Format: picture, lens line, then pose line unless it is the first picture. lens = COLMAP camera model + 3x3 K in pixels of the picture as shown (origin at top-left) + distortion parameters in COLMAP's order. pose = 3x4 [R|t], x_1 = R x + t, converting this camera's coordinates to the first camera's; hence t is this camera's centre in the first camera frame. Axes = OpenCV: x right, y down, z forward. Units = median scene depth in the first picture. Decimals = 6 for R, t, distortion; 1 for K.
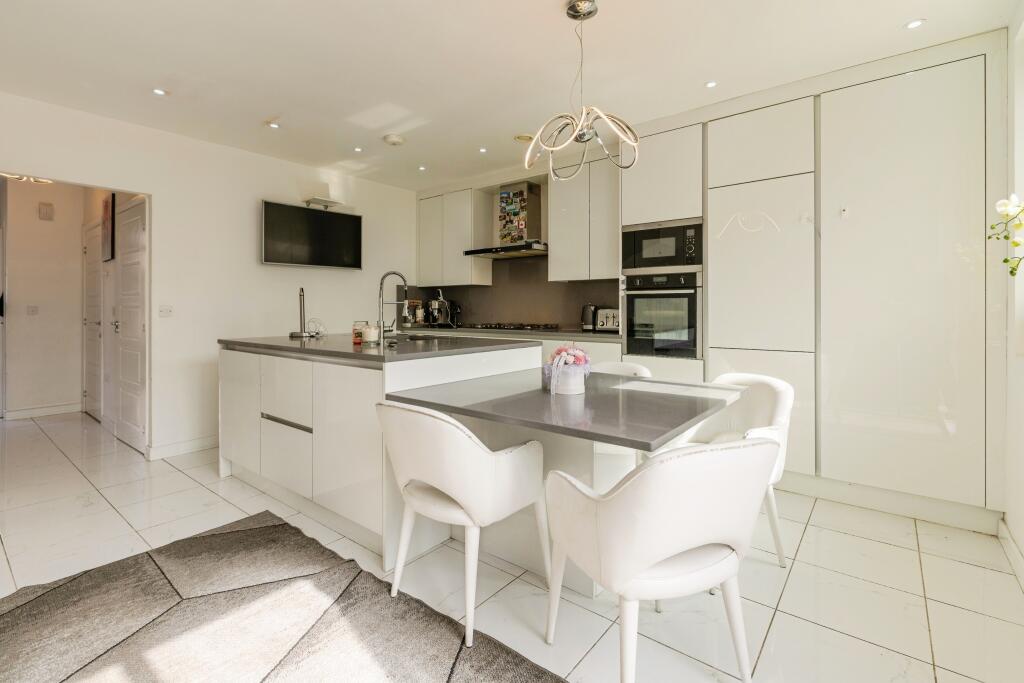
lens RADIAL K [[471.8, 0, 509.9], [0, 471.8, 310.3], [0, 0, 1]] dist [0.001950, -0.000371]
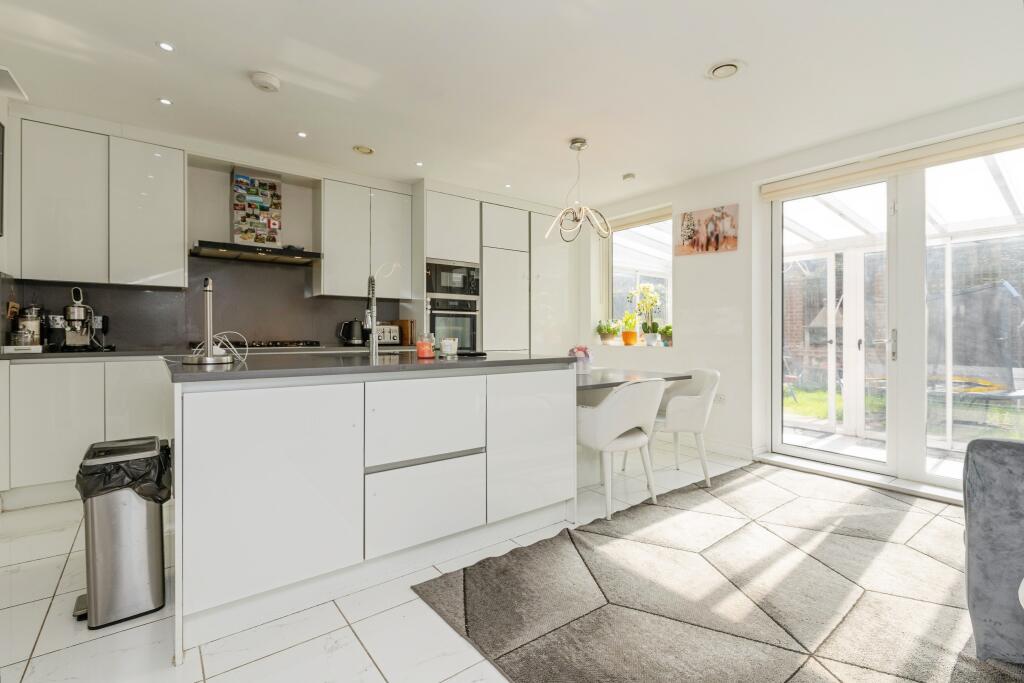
lens RADIAL K [[457.6, 0, 509.1], [0, 457.6, 333.8], [0, 0, 1]] dist [0.000908, 0.000142]
pose [[0.235767, -0.002957, 0.971805, -0.930597], [-0.002022, 0.999992, 0.003533, 0.017578], [-0.971808, -0.002798, 0.235759, 0.537455]]
